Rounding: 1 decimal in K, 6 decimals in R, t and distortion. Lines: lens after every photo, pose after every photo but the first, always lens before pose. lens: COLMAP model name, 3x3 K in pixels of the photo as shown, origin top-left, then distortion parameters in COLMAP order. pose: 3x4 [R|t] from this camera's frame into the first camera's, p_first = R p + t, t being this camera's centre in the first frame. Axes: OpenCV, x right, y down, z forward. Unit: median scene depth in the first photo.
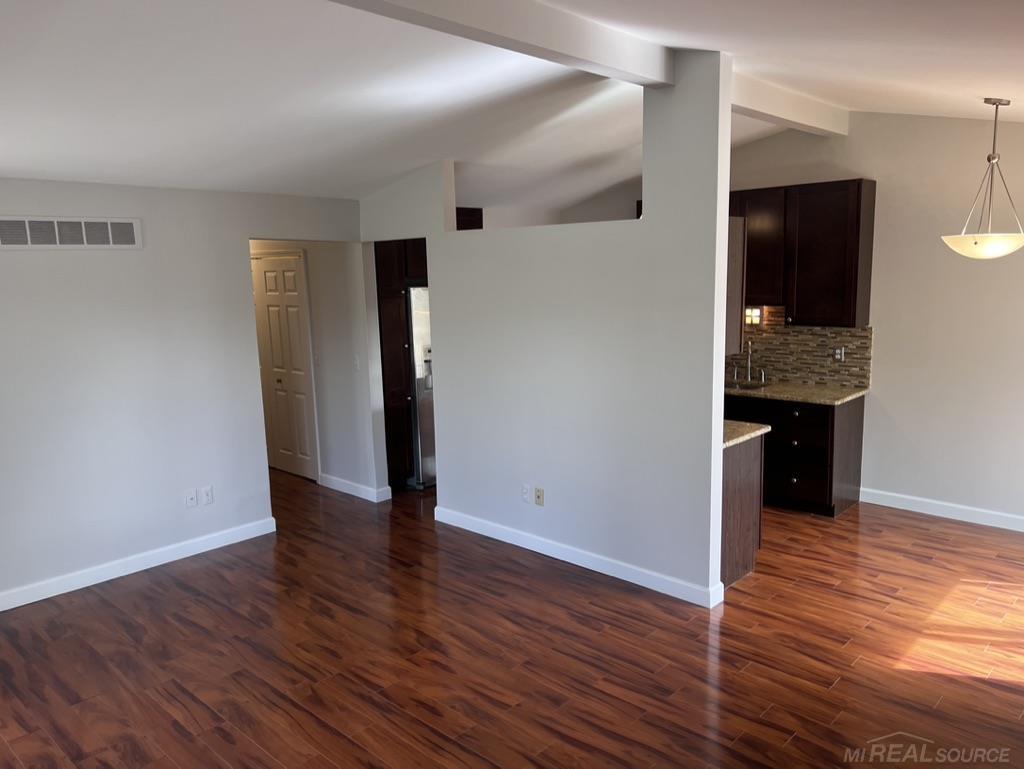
lens RADIAL K [[763.4, 0, 518.8], [0, 763.4, 386.9], [0, 0, 1]] dist [0.070087, -0.082321]
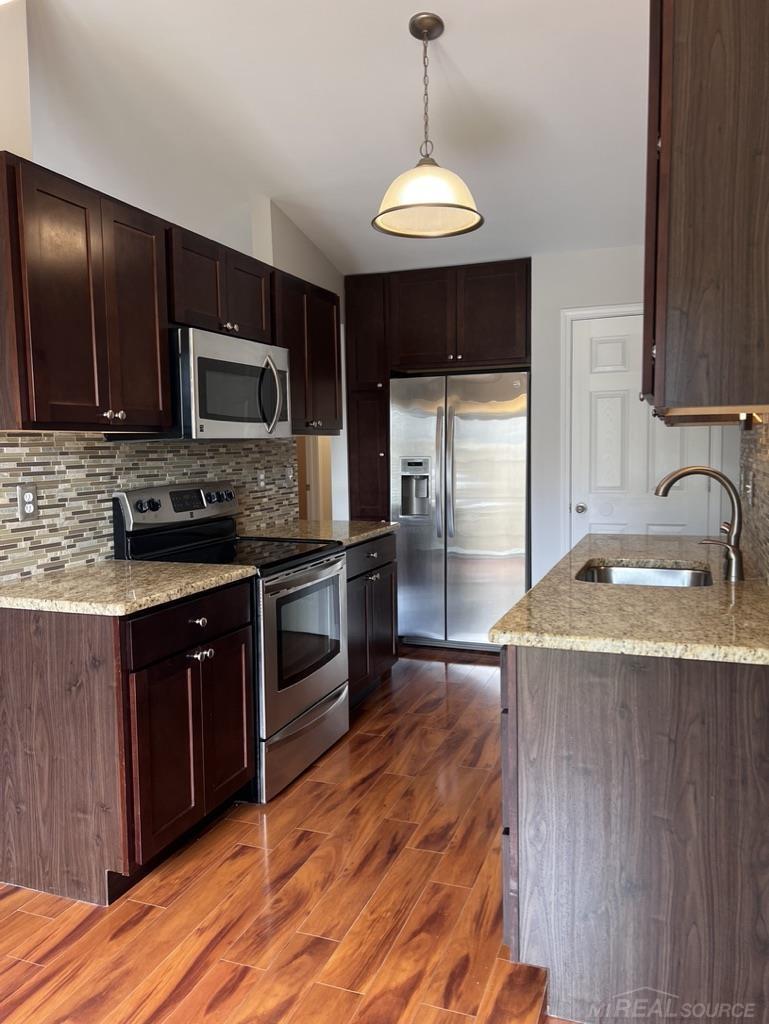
lens RADIAL K [[763.4, 0, 389.3], [0, 763.4, 518.1], [0, 0, 1]] dist [0.070087, -0.082321]
pose [[0.381815, 0.105623, -0.918183, 0.790001], [-0.139456, 0.988658, 0.055739, -0.046054], [0.913657, 0.106764, 0.392215, 0.962599]]
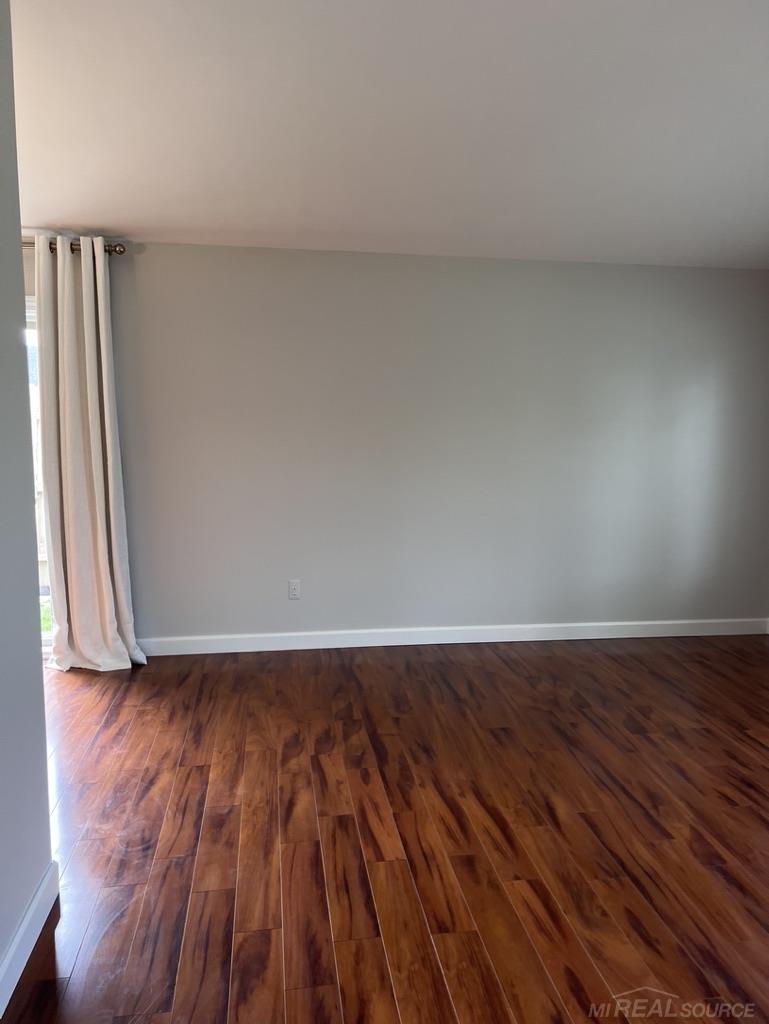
lens RADIAL K [[763.4, 0, 389.3], [0, 763.4, 518.1], [0, 0, 1]] dist [0.070087, -0.082321]
pose [[-0.785471, -0.059914, 0.615991, -0.237103], [0.106829, 0.967238, 0.230299, -0.066223], [-0.609609, 0.246699, -0.753337, 1.096437]]
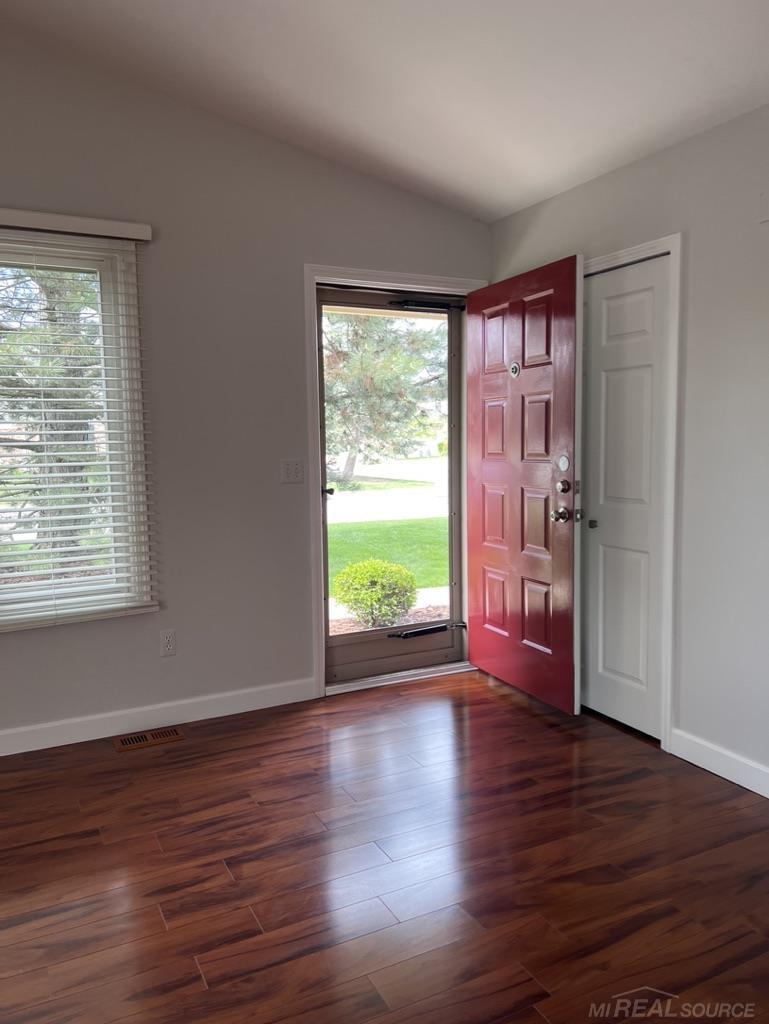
lens RADIAL K [[763.3, 0, 387.1], [0, 763.3, 505.0], [0, 0, 1]] dist [0.064833, -0.078961]
pose [[-0.340331, 0.107941, -0.934090, 0.043150], [-0.129872, 0.978473, 0.160388, -0.010980], [0.931294, 0.175897, -0.318986, 0.866055]]
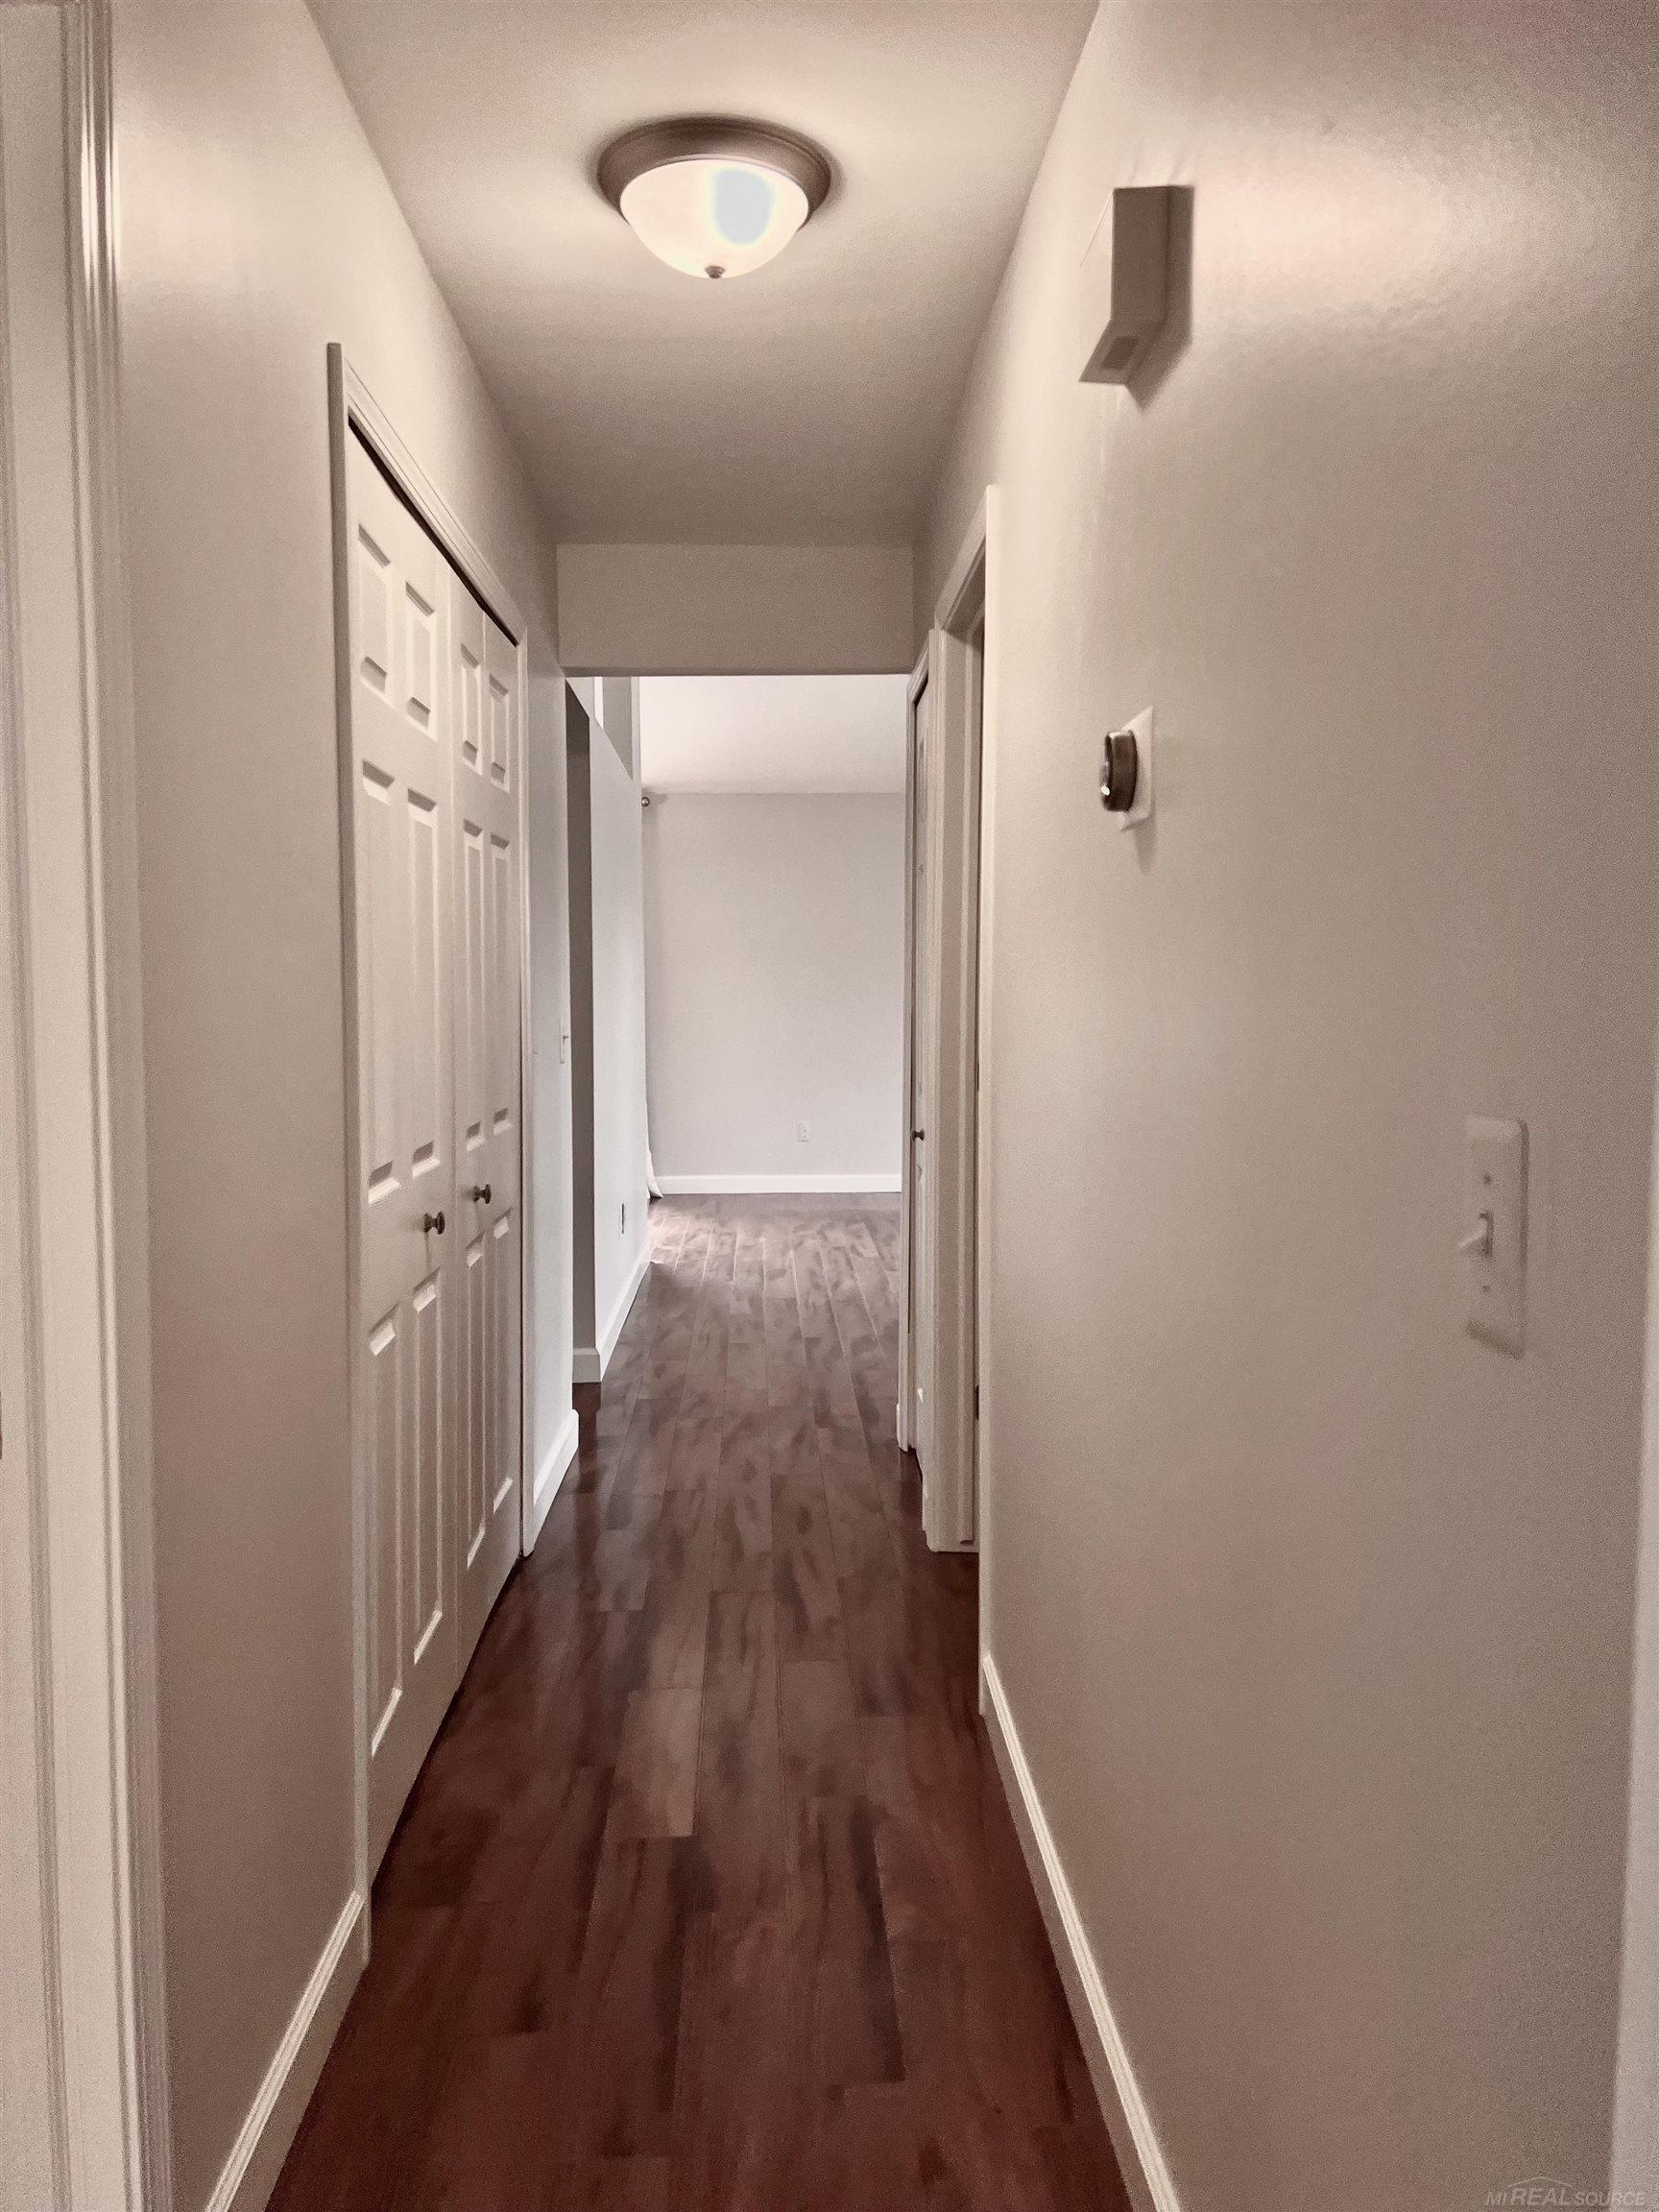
lens RADIAL K [[1673.1, 0, 829.5], [0, 1673.1, 1106.0], [0, 0, 1]] dist [0.128726, -0.264103]
pose [[-0.710792, -0.036127, 0.702474, -1.072565], [0.115221, 0.979211, 0.166945, -0.149809], [-0.693901, 0.199603, -0.691853, 1.913445]]
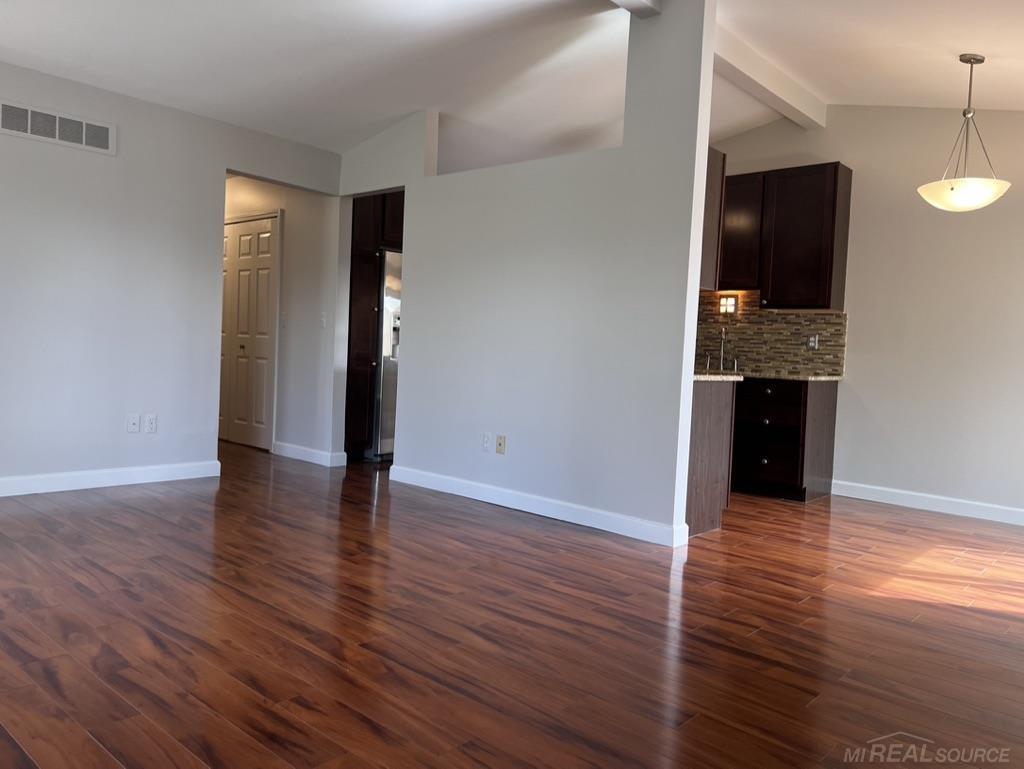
lens RADIAL K [[763.3, 0, 509.1], [0, 763.3, 374.7], [0, 0, 1]] dist [0.064833, -0.078961]
pose [[0.997349, 0.070560, 0.017799, 0.015570], [-0.067827, 0.989975, -0.123888, 0.189134], [-0.026362, 0.122352, 0.992137, 0.046093]]
